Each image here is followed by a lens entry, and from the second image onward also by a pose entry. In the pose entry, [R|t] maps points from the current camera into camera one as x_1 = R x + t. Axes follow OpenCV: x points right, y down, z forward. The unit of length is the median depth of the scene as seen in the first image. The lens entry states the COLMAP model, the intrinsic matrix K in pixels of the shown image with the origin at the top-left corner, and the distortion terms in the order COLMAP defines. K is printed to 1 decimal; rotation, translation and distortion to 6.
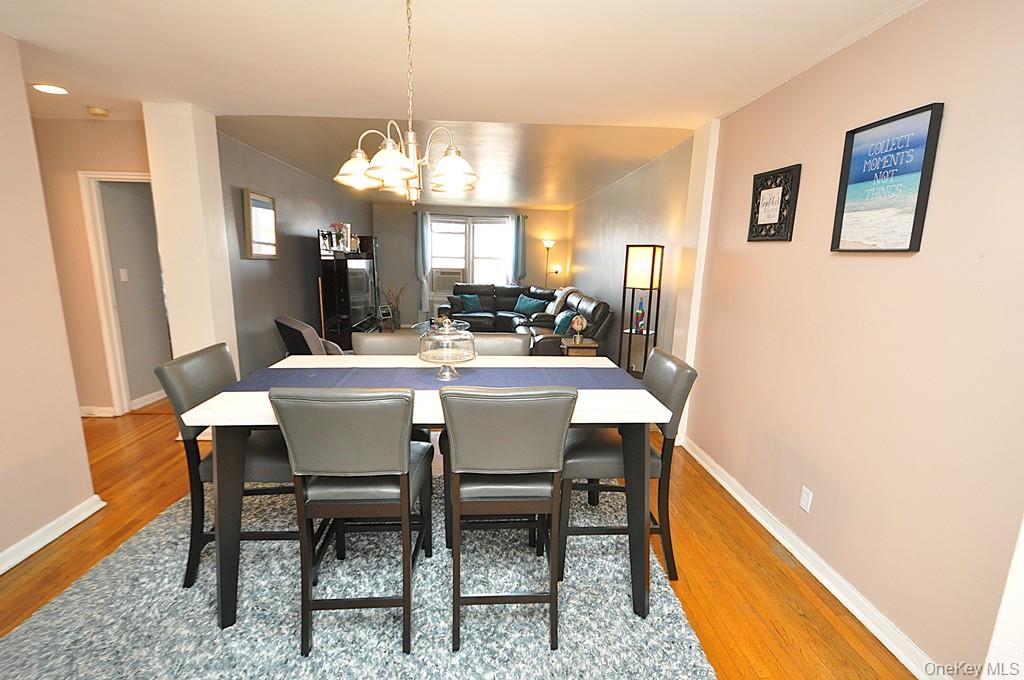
lens RADIAL K [[459.1, 0, 510.6], [0, 459.1, 353.3], [0, 0, 1]] dist [-0.002271, -0.000671]
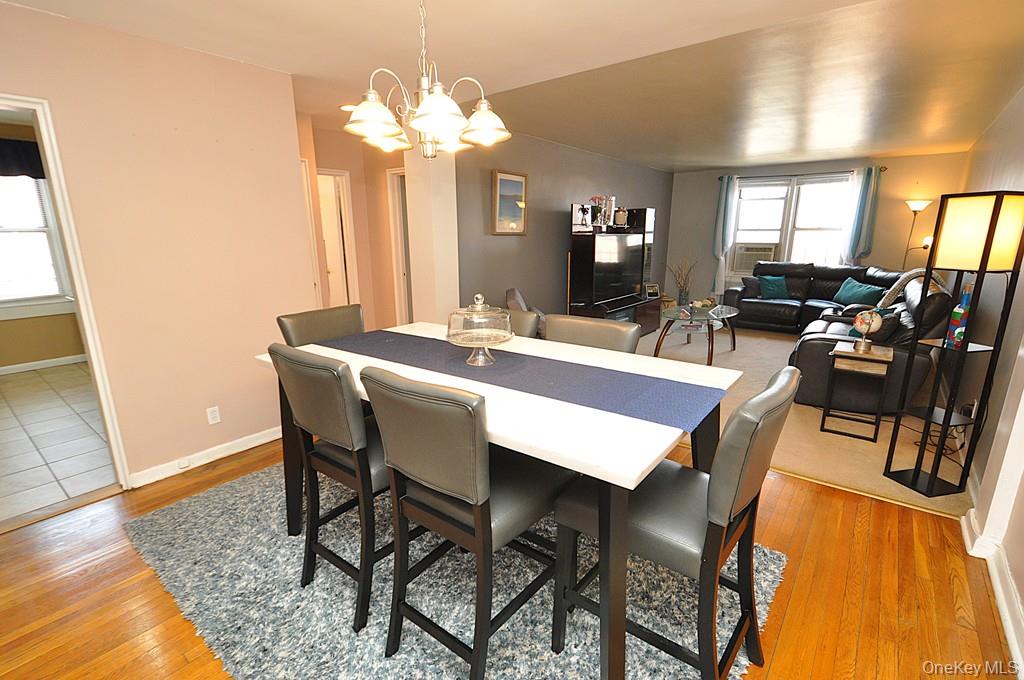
lens RADIAL K [[468.0, 0, 514.2], [0, 468.0, 353.2], [0, 0, 1]] dist [0.026531, -0.023004]
pose [[0.754589, 0.139231, -0.641257, 0.115560], [-0.113692, 0.990192, 0.081206, -0.010183], [0.646274, 0.011629, 0.763017, 0.087101]]
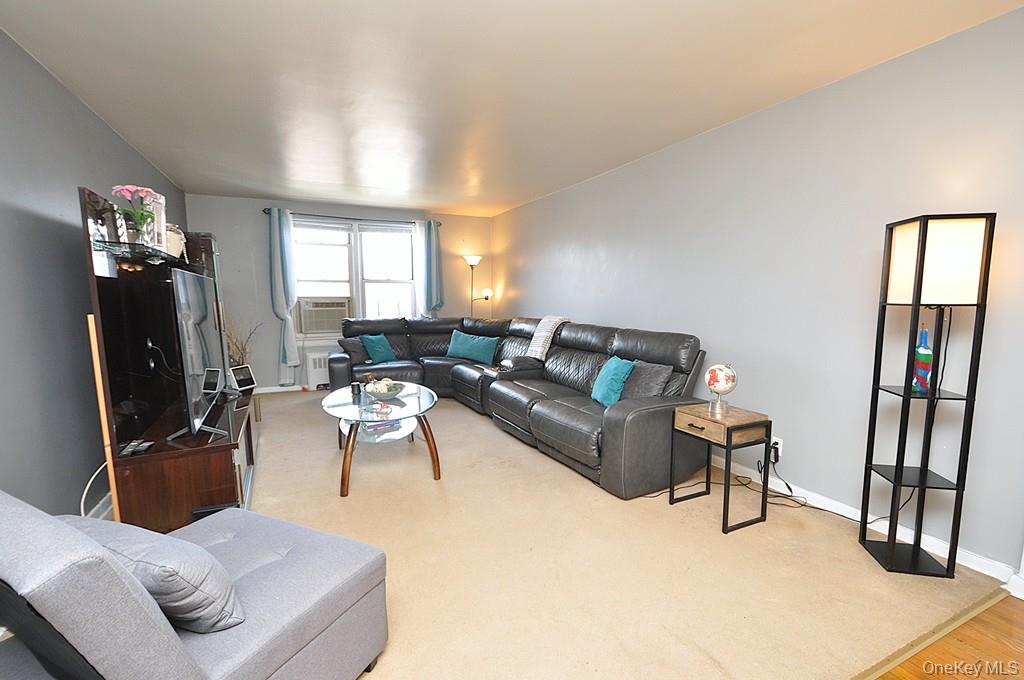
lens RADIAL K [[459.1, 0, 510.6], [0, 459.1, 353.3], [0, 0, 1]] dist [-0.002271, -0.000671]
pose [[0.927446, -0.069191, 0.367500, -0.149720], [0.095071, 0.994071, -0.052768, -0.048693], [-0.361670, 0.083878, 0.928525, 0.326406]]
